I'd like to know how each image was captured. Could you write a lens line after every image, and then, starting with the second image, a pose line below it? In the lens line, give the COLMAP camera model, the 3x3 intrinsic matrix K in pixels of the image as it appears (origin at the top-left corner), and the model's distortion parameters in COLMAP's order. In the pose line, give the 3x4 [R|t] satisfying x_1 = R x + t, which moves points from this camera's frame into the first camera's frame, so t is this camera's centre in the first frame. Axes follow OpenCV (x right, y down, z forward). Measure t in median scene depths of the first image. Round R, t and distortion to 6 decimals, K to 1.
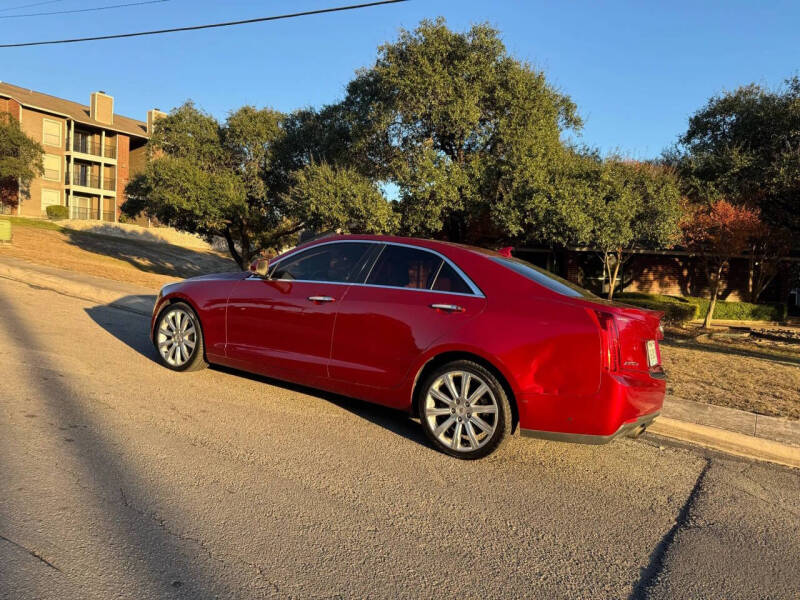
lens RADIAL K [[568.4, 0, 391.6], [0, 568.4, 305.7], [0, 0, 1]] dist [0.047190, -0.066637]
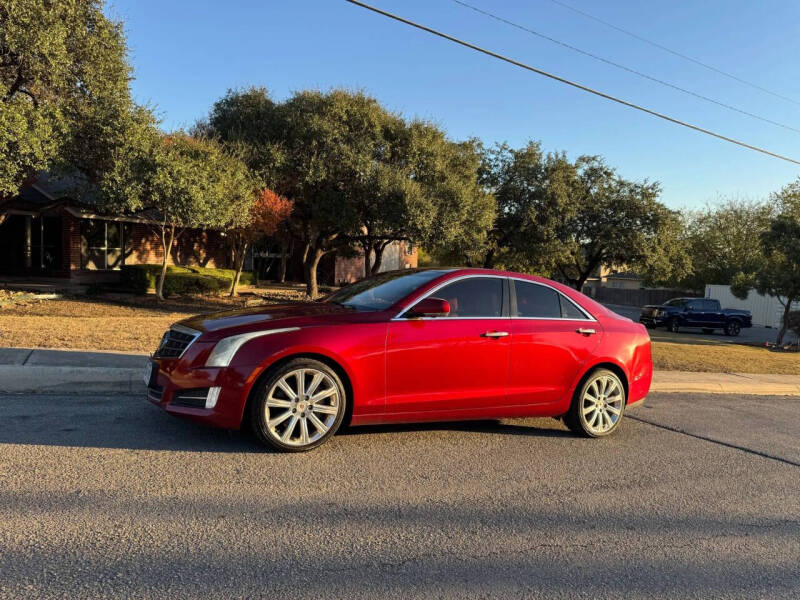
lens RADIAL K [[568.4, 0, 404.1], [0, 568.4, 298.3], [0, 0, 1]] dist [0.047190, -0.066637]
pose [[0.467484, -0.076059, 0.880723, -0.342946], [0.013435, 0.996788, 0.078950, -0.050009], [-0.883899, -0.025075, 0.467004, 0.201139]]
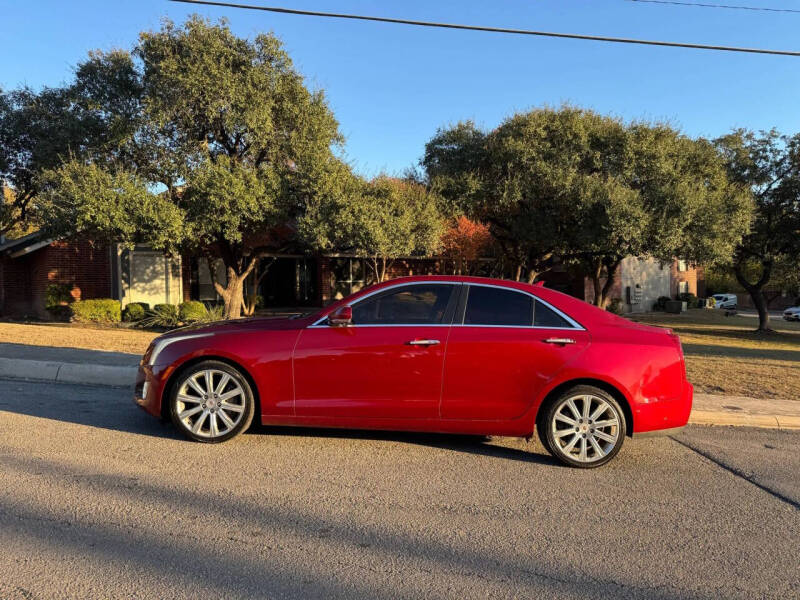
lens RADIAL K [[568.4, 0, 407.0], [0, 568.4, 299.6], [0, 0, 1]] dist [0.047190, -0.066637]
pose [[0.831765, -0.063841, 0.551445, -0.212529], [0.066699, 0.997662, 0.014896, -0.031847], [-0.551107, 0.024391, 0.834078, 0.054190]]
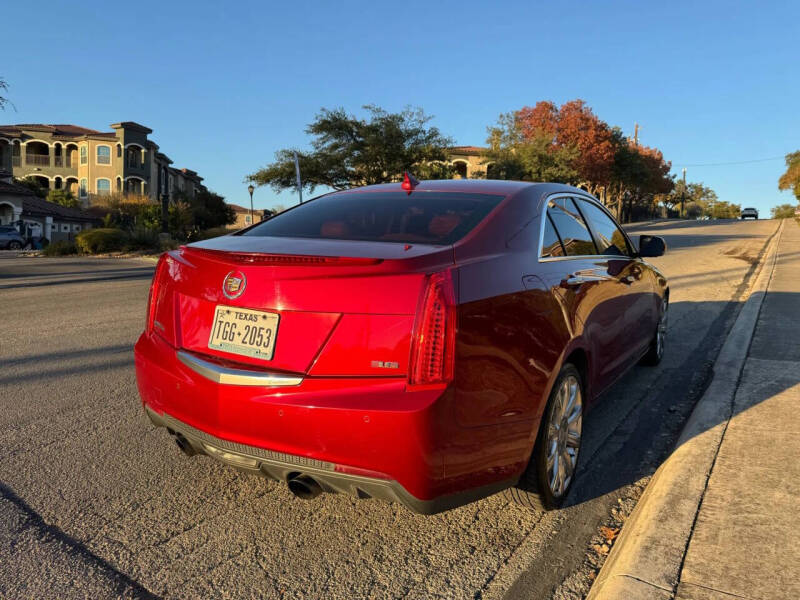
lens RADIAL K [[568.4, 0, 395.0], [0, 568.4, 303.8], [0, 0, 1]] dist [0.047190, -0.066637]
pose [[-0.011090, 0.025519, -0.999613, 0.268690], [-0.066718, 0.997428, 0.026203, 0.009327], [0.997710, 0.066982, -0.009359, 0.315634]]
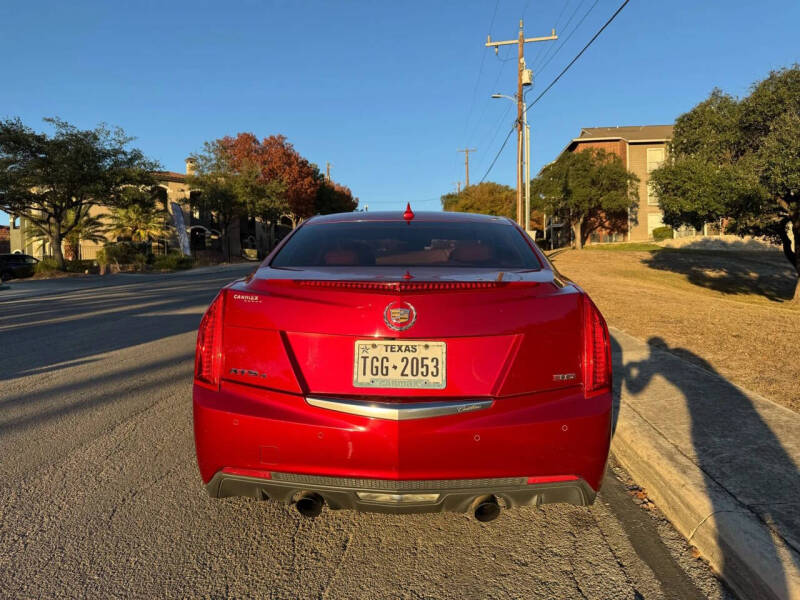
lens RADIAL K [[568.4, 0, 403.3], [0, 568.4, 304.1], [0, 0, 1]] dist [0.047190, -0.066637]
pose [[0.497648, -0.038942, -0.866504, 0.246112], [0.007564, 0.999149, -0.040559, 0.013685], [0.867346, 0.013630, 0.497519, 0.208004]]
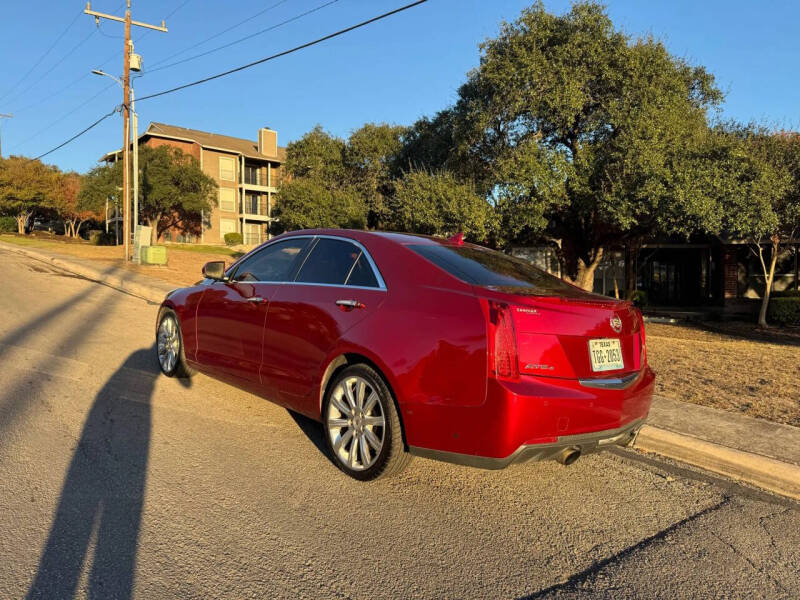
lens RADIAL K [[568.4, 0, 398.6], [0, 568.4, 303.1], [0, 0, 1]] dist [0.047190, -0.066637]
pose [[0.960131, -0.030478, -0.277883, 0.110438], [0.023583, 0.999326, -0.028124, 0.007646], [0.278552, 0.020449, 0.960203, 0.048180]]
